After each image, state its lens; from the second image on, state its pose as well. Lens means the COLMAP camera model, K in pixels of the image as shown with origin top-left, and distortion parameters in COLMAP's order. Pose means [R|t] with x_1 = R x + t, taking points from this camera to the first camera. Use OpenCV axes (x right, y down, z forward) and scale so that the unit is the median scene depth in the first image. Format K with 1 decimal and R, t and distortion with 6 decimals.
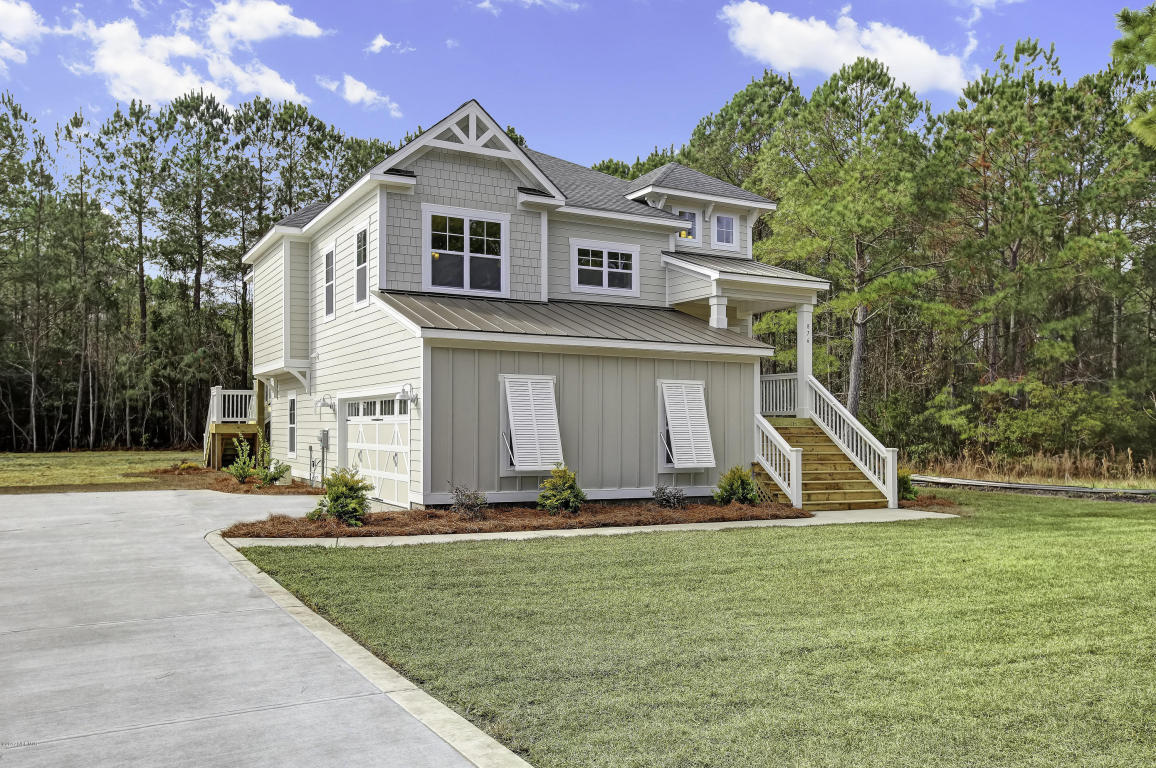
lens RADIAL K [[957.8, 0, 578.5], [0, 957.8, 382.3], [0, 0, 1]] dist [0.038239, -0.000968]
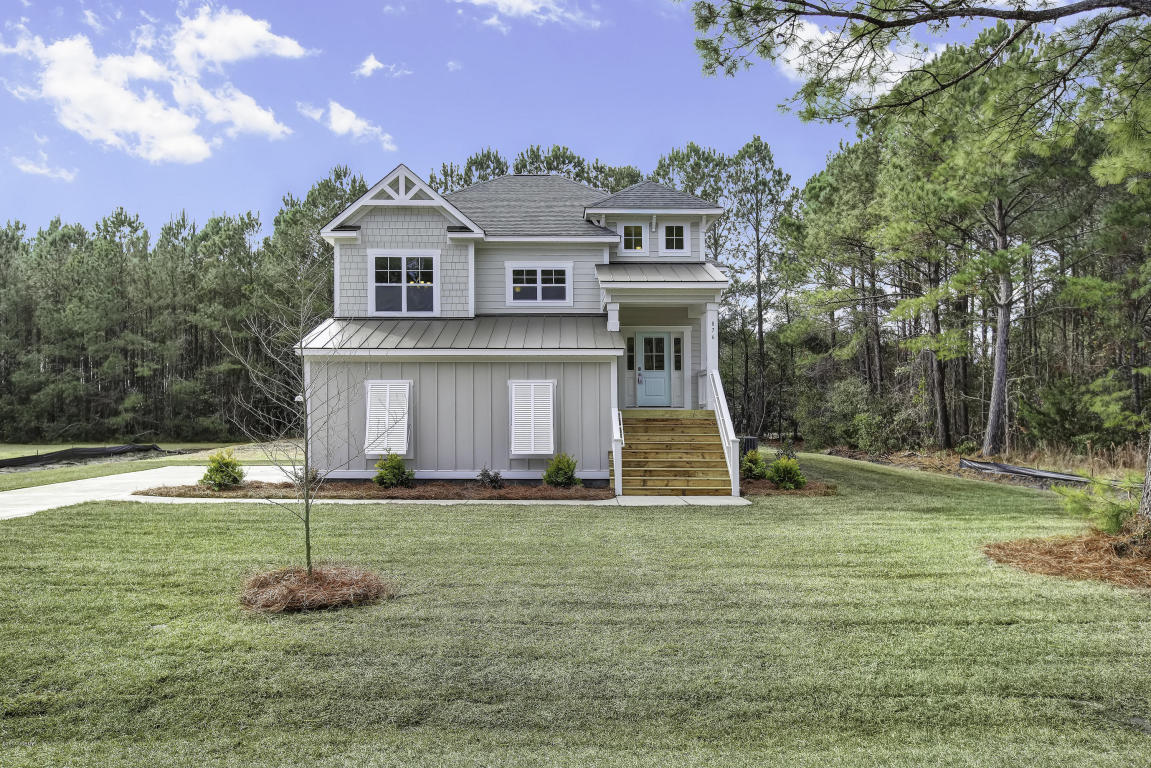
lens RADIAL K [[891.3, 0, 574.9], [0, 891.3, 390.4], [0, 0, 1]] dist [0.002707, 0.001483]
pose [[0.877580, -0.015250, -0.479188, 0.640246], [0.026575, 0.999505, 0.016861, -0.006249], [0.478693, -0.027532, 0.877551, 0.058438]]
